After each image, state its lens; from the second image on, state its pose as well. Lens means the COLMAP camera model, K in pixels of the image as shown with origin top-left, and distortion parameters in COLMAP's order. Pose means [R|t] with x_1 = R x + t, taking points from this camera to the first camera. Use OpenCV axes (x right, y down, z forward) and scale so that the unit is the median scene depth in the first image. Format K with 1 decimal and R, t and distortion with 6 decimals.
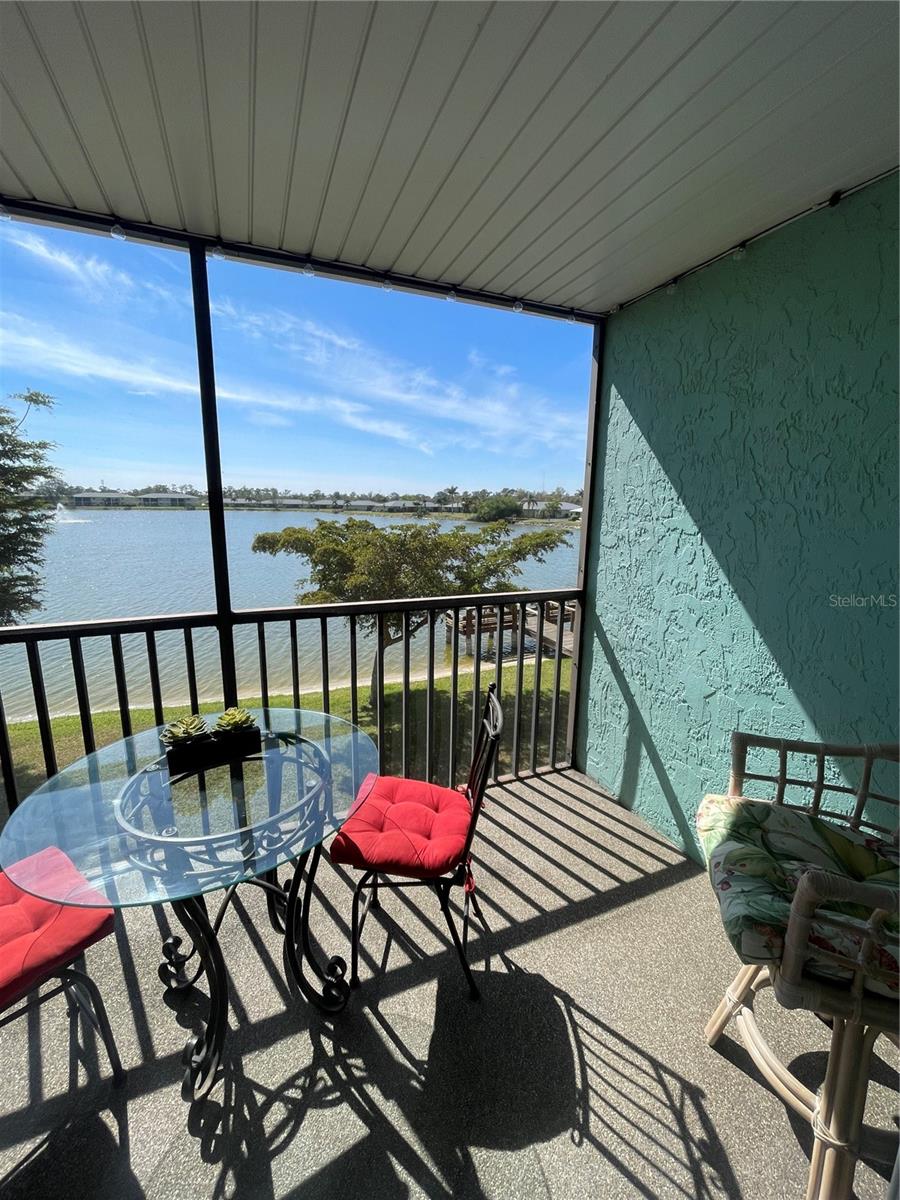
lens RADIAL K [[484.5, 0, 450.4], [0, 484.5, 597.0], [0, 0, 1]] dist [-0.005018, 0.000741]
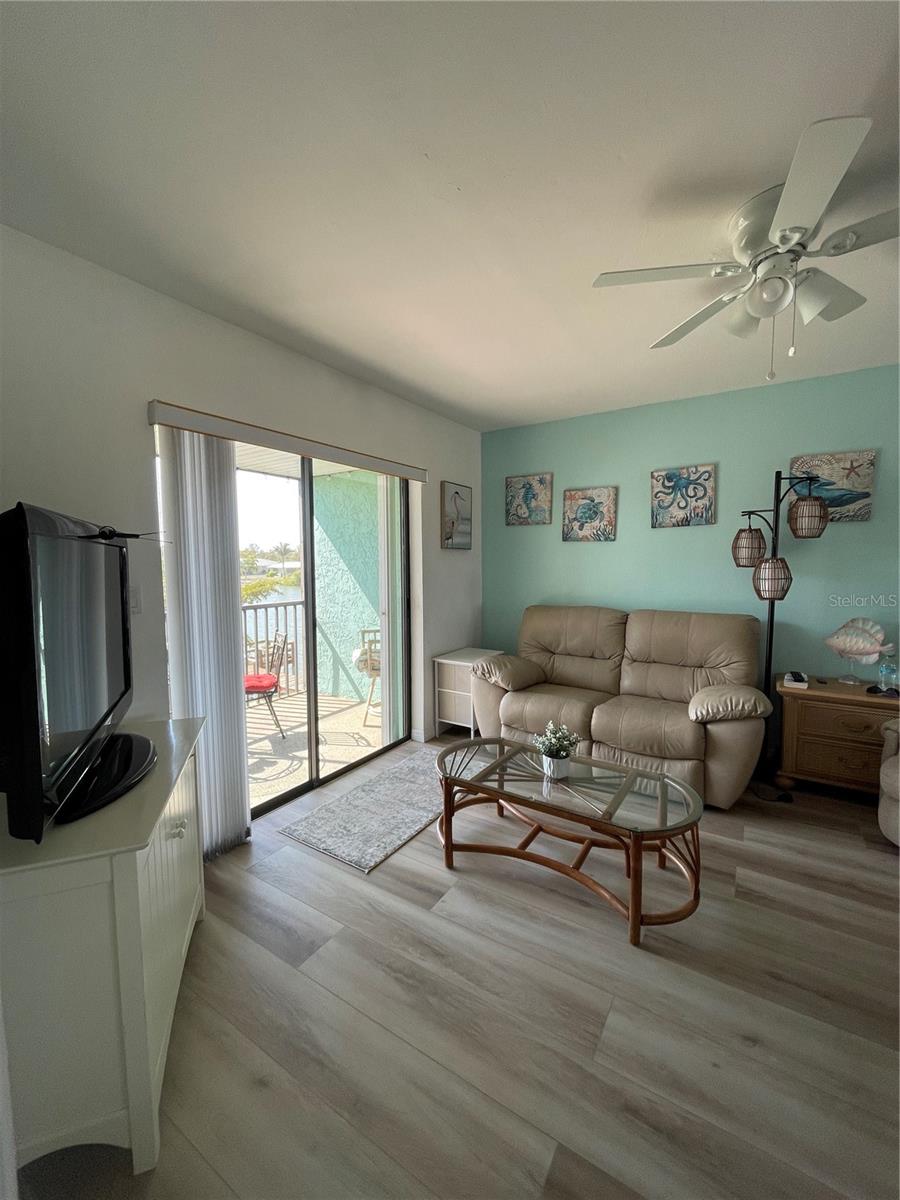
lens RADIAL K [[484.5, 0, 450.4], [0, 484.5, 597.0], [0, 0, 1]] dist [-0.005018, 0.000741]
pose [[0.824405, -0.058352, 0.562984, -0.470494], [0.121376, 0.989758, -0.075151, 0.251732], [-0.552833, 0.130288, 0.823044, -1.317653]]
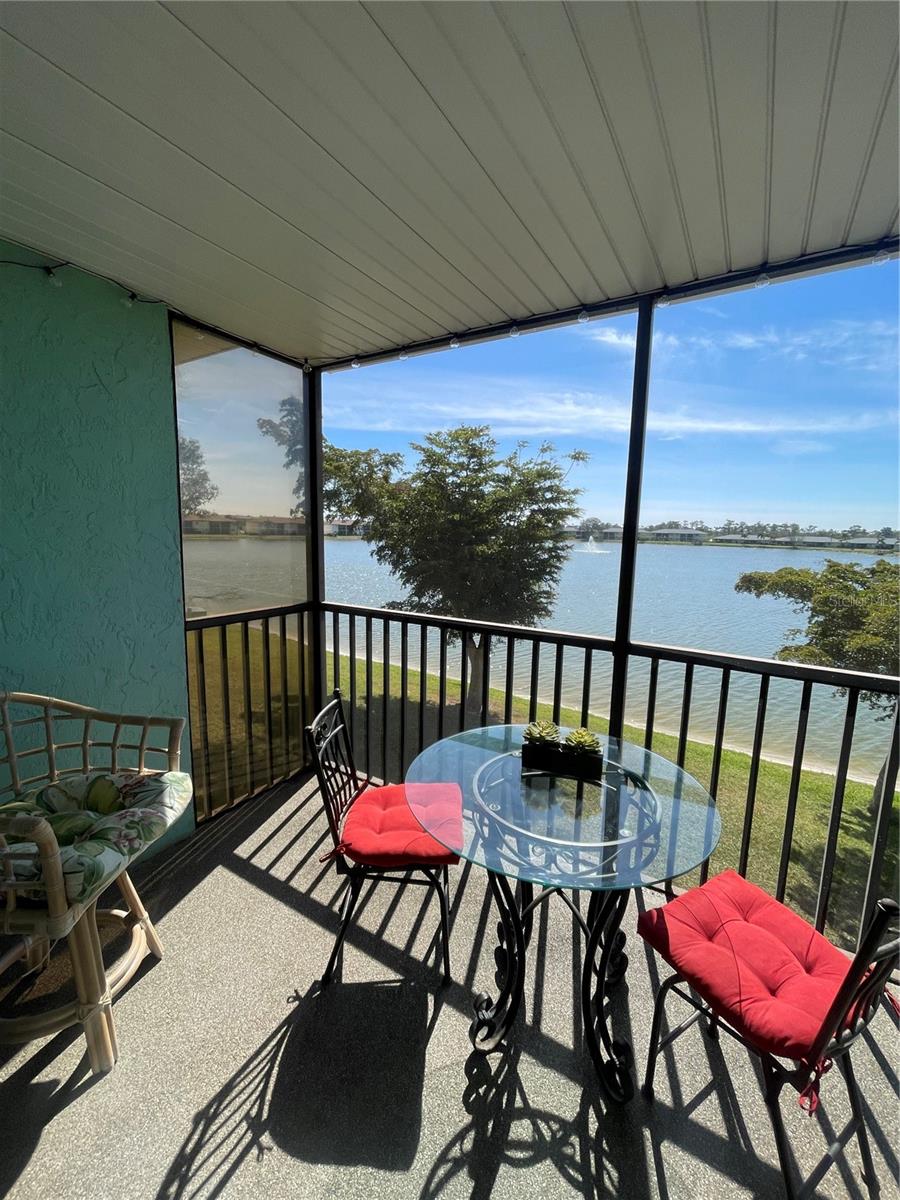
lens RADIAL K [[483.8, 0, 449.9], [0, 483.8, 596.8], [0, 0, 1]] dist [0.000064, -0.000426]
pose [[0.575664, 0.113745, -0.809736, 0.139424], [-0.172030, 0.984961, 0.016058, -0.013171], [0.799385, 0.130055, 0.586574, 0.074408]]
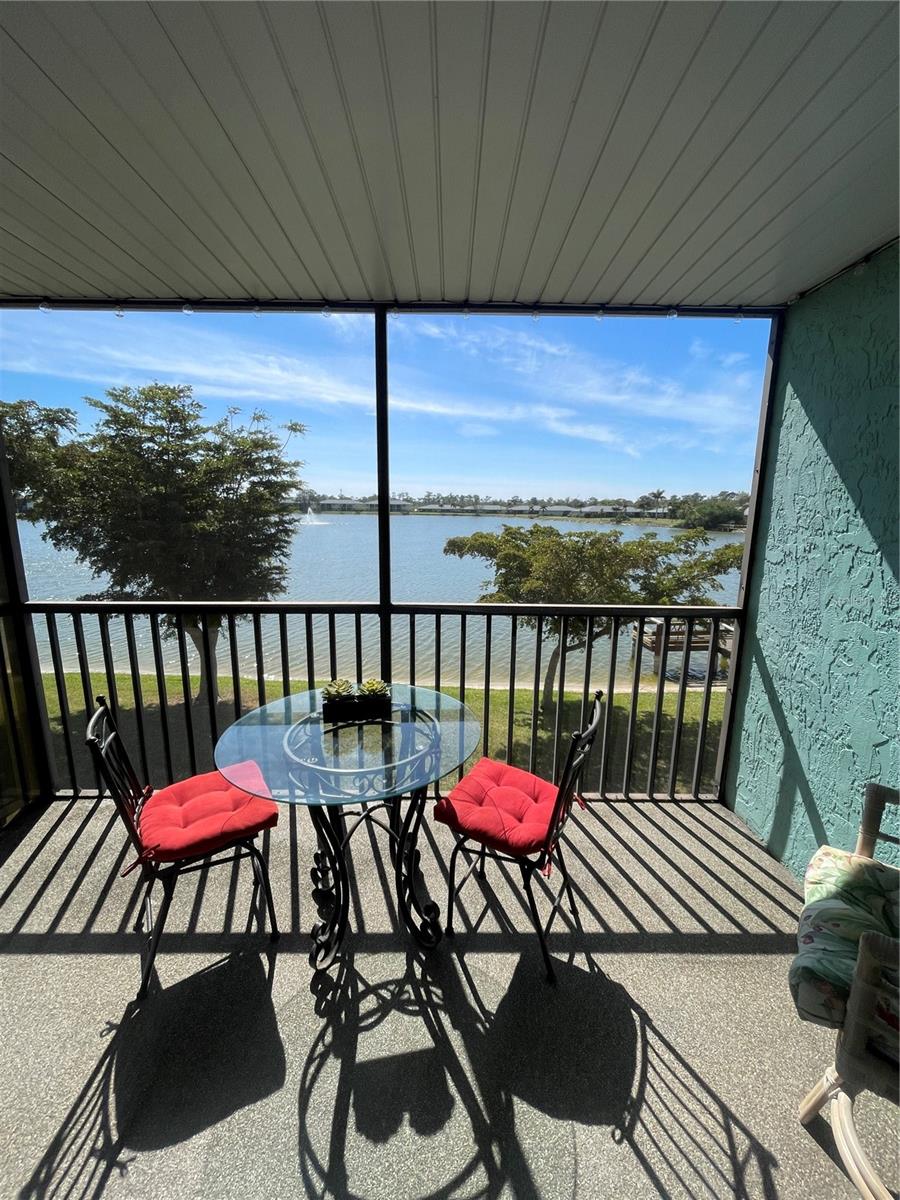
lens RADIAL K [[484.5, 0, 450.4], [0, 484.5, 597.0], [0, 0, 1]] dist [-0.005018, 0.000741]
pose [[0.923161, 0.068211, -0.378314, 0.133503], [-0.072158, 0.997386, 0.003753, -0.000900], [0.377581, 0.023834, 0.925670, -0.061755]]
